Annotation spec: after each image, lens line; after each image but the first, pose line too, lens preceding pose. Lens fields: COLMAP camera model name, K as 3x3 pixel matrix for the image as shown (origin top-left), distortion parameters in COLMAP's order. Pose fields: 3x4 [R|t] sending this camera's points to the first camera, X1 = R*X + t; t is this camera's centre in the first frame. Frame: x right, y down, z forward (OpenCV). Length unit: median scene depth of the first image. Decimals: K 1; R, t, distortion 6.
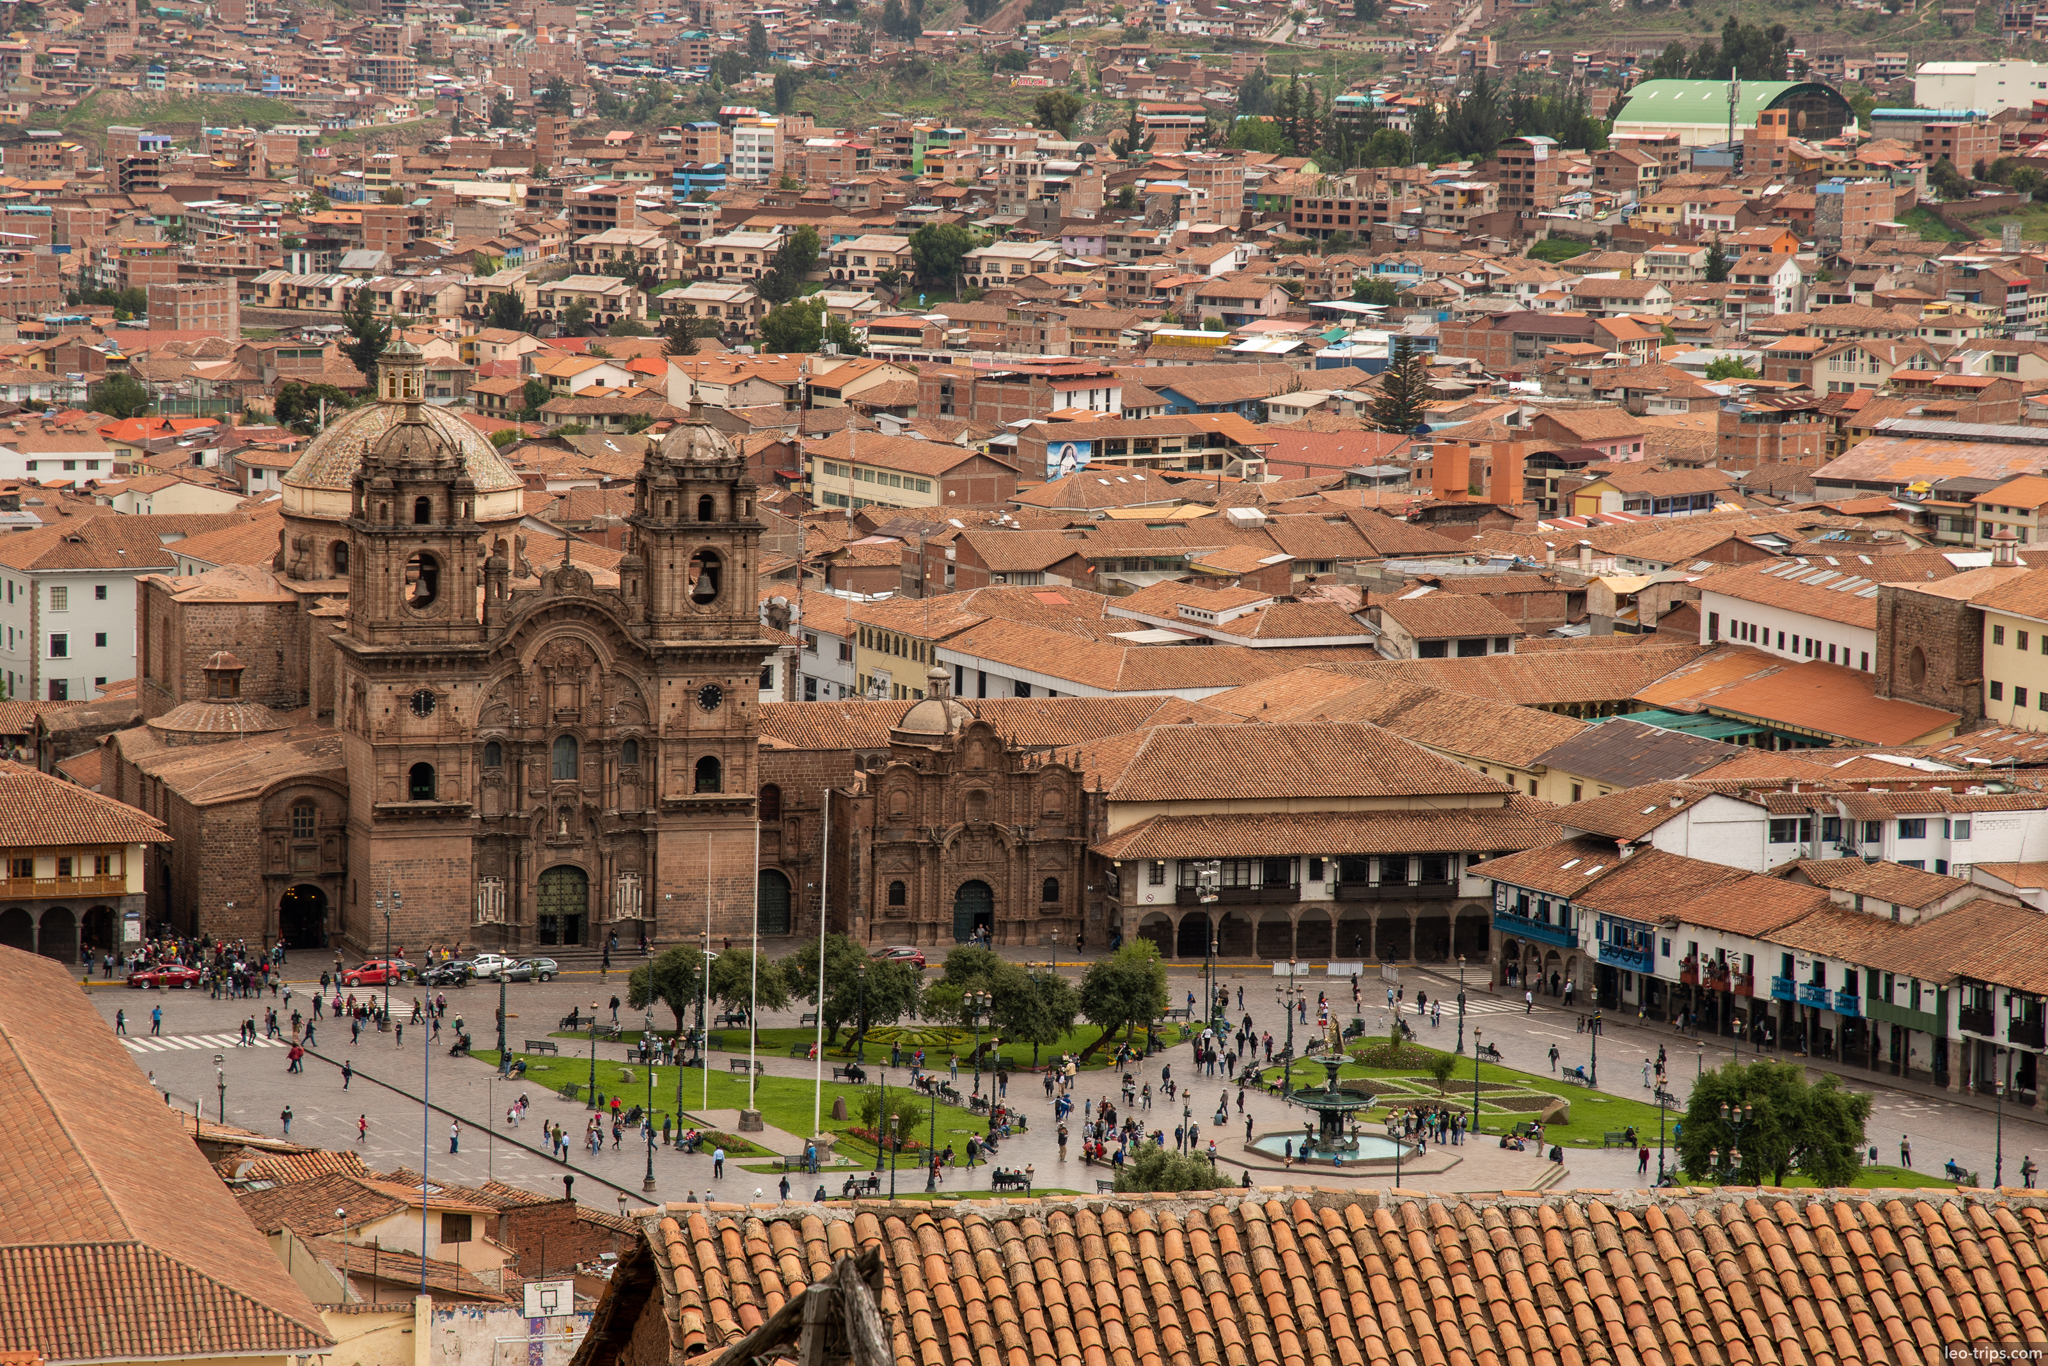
lens RADIAL K [[7063.8, 0, 1024.0], [0, 7063.8, 683.0], [0, 0, 1]] dist [0.917531, 2.285002]
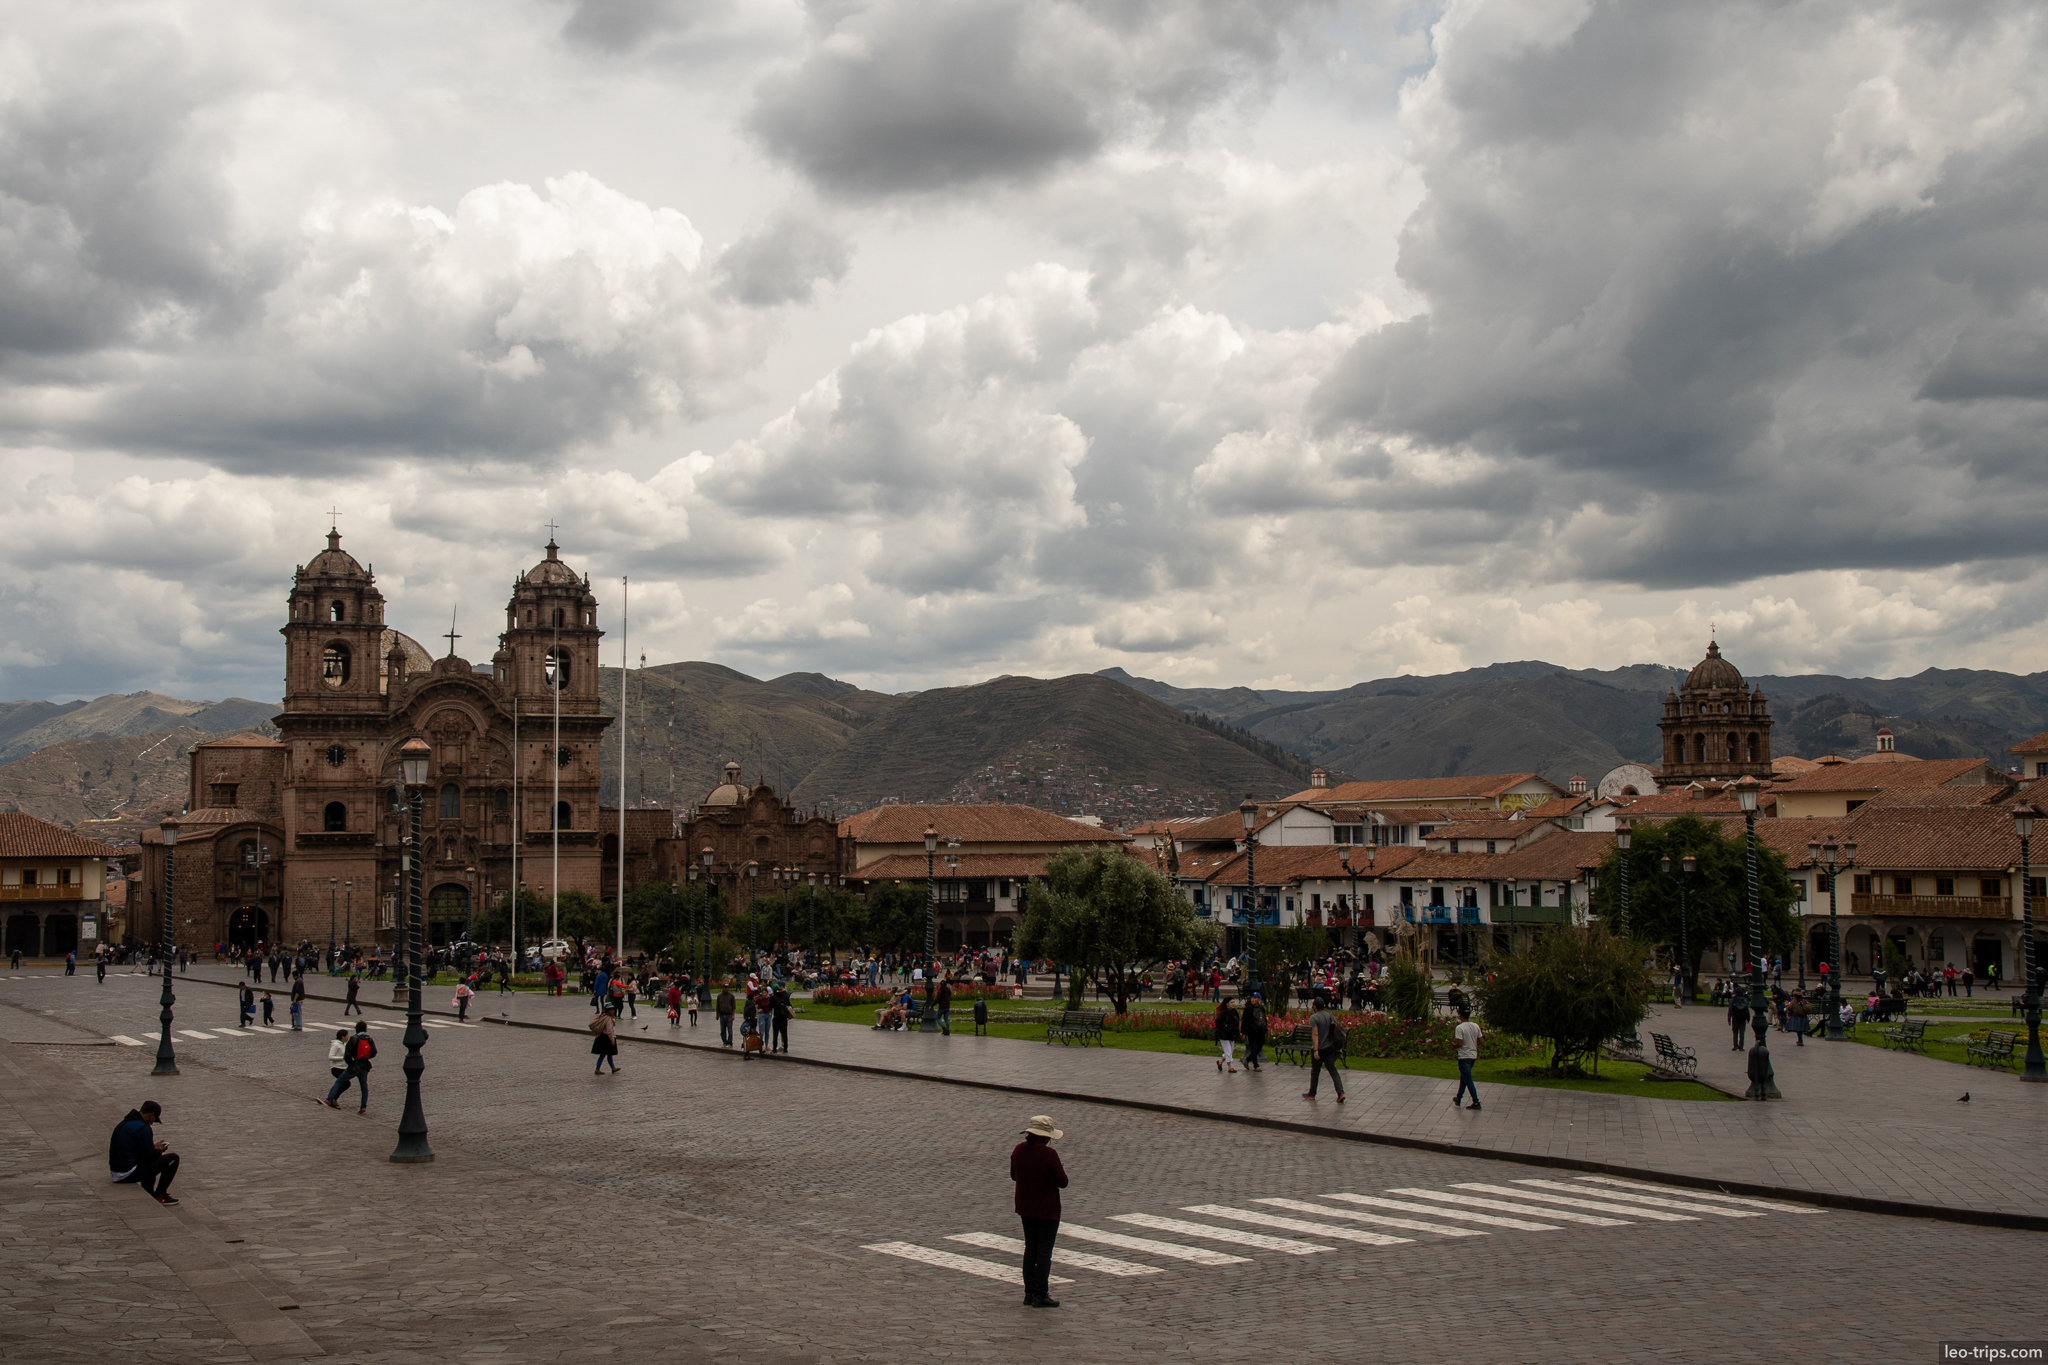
lens RADIAL K [[2248.8, 0, 1024.0], [0, 2248.8, 682.5], [0, 0, 1]] dist [-0.010047, 0.234245]
pose [[0.991683, -0.017373, 0.127523, -0.011752], [0.038841, 0.985047, -0.167851, 0.063511], [-0.122700, 0.171408, 0.977529, 0.575180]]
